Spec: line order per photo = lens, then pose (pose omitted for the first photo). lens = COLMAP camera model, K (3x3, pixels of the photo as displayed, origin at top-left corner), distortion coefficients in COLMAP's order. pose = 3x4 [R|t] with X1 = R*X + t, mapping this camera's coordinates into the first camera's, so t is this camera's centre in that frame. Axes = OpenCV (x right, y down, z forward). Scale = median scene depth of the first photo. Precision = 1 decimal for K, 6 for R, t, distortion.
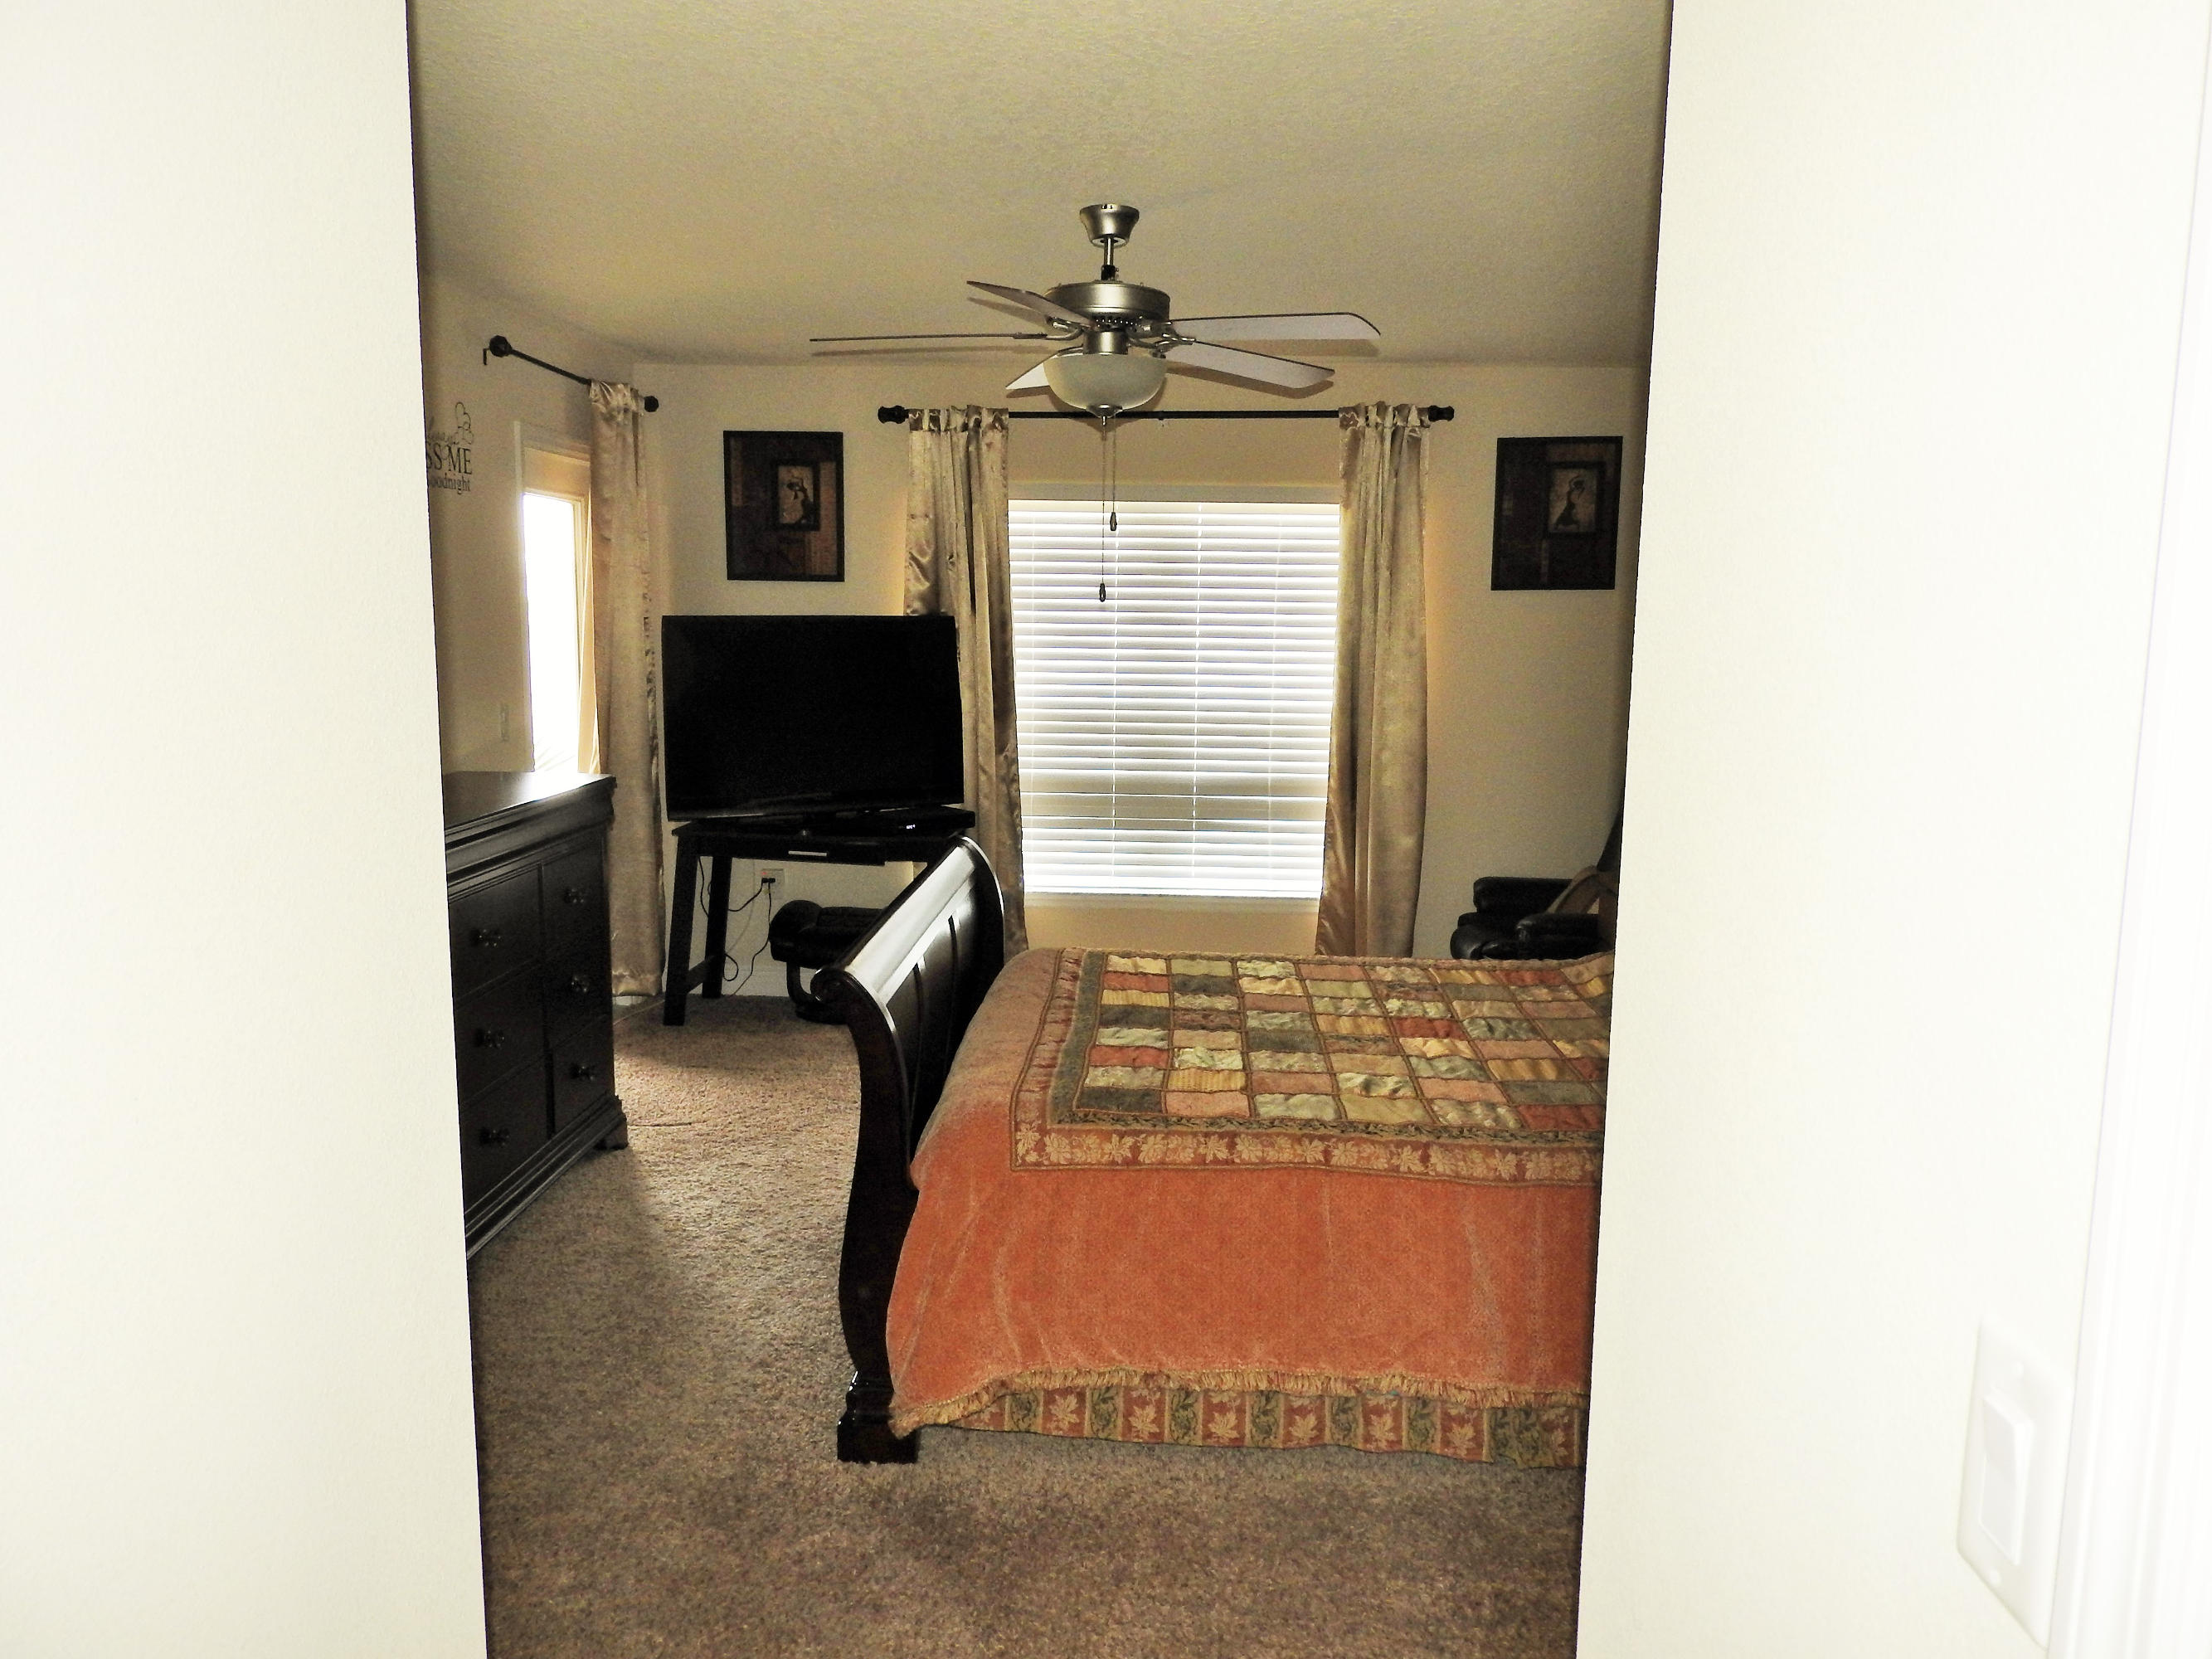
lens RADIAL K [[1561.5, 0, 1102.6], [0, 1561.5, 824.8], [0, 0, 1]] dist [-0.001298, 0.000772]
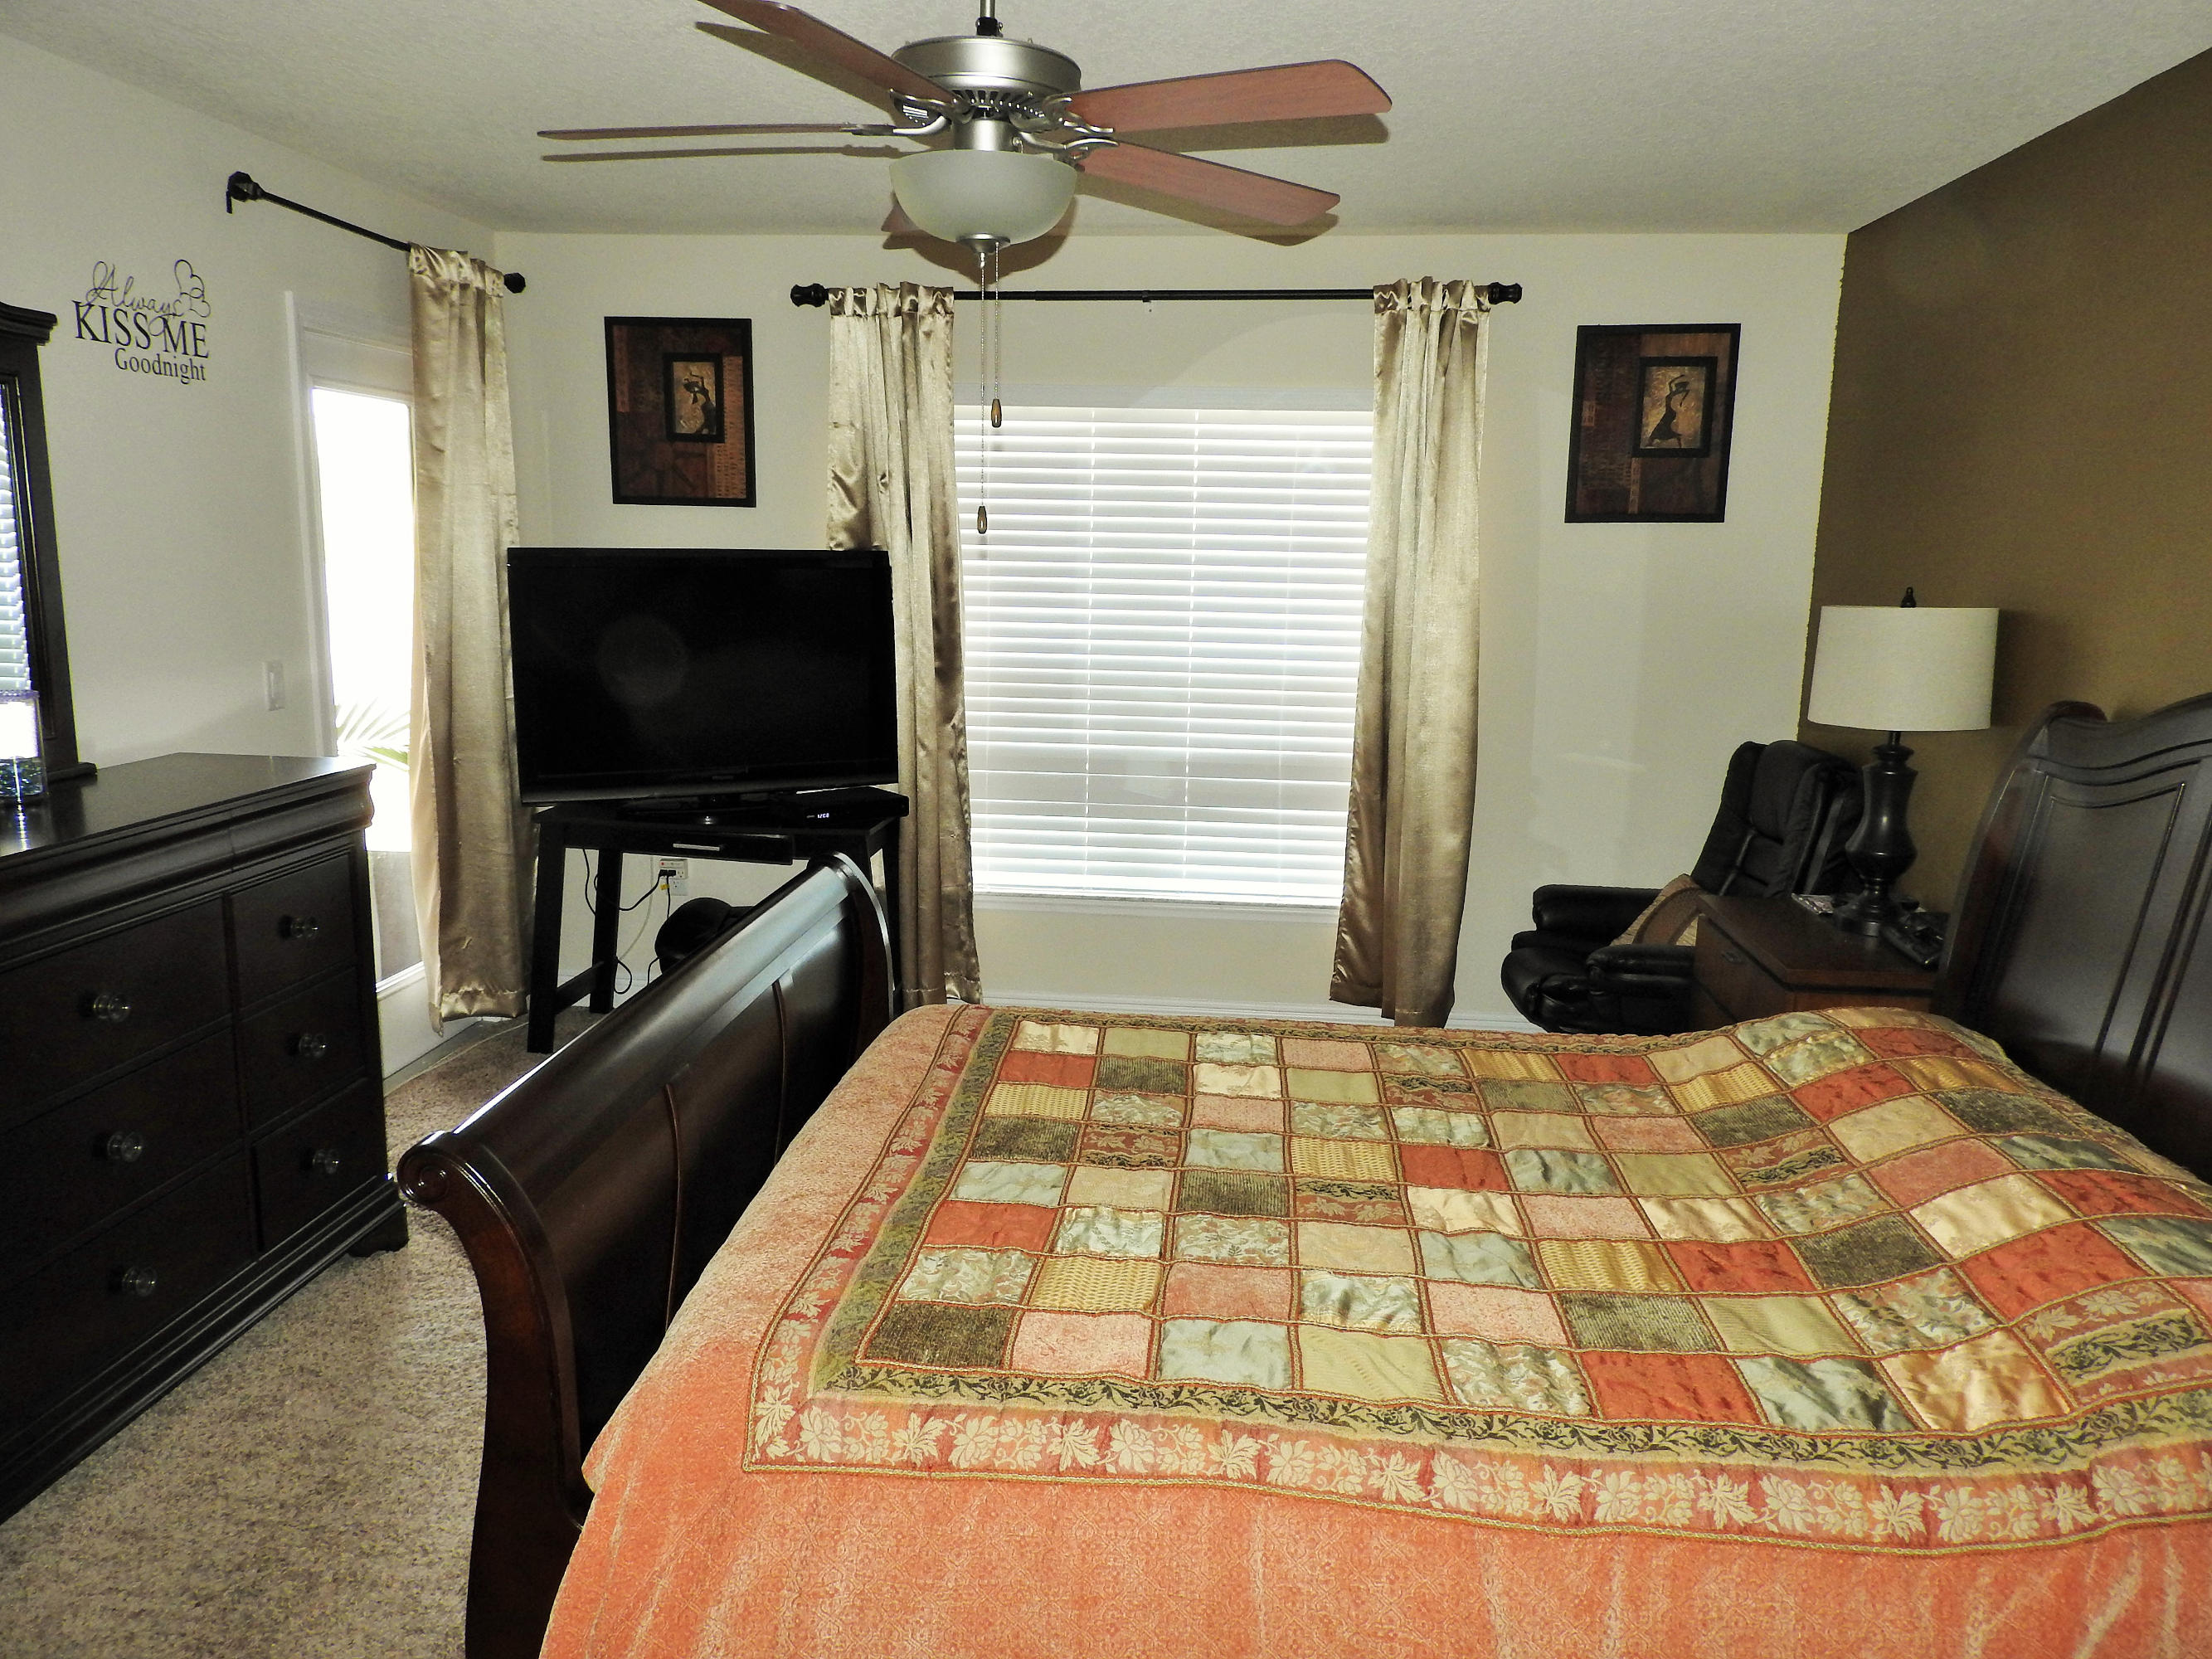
lens RADIAL K [[1561.5, 0, 1104.0], [0, 1561.5, 832.0], [0, 0, 1]] dist [-0.001298, 0.000772]
pose [[0.999136, 0.014570, -0.038911, 0.054535], [-0.012760, 0.998844, 0.046348, -0.030826], [0.039541, -0.045812, 0.998167, 0.217072]]
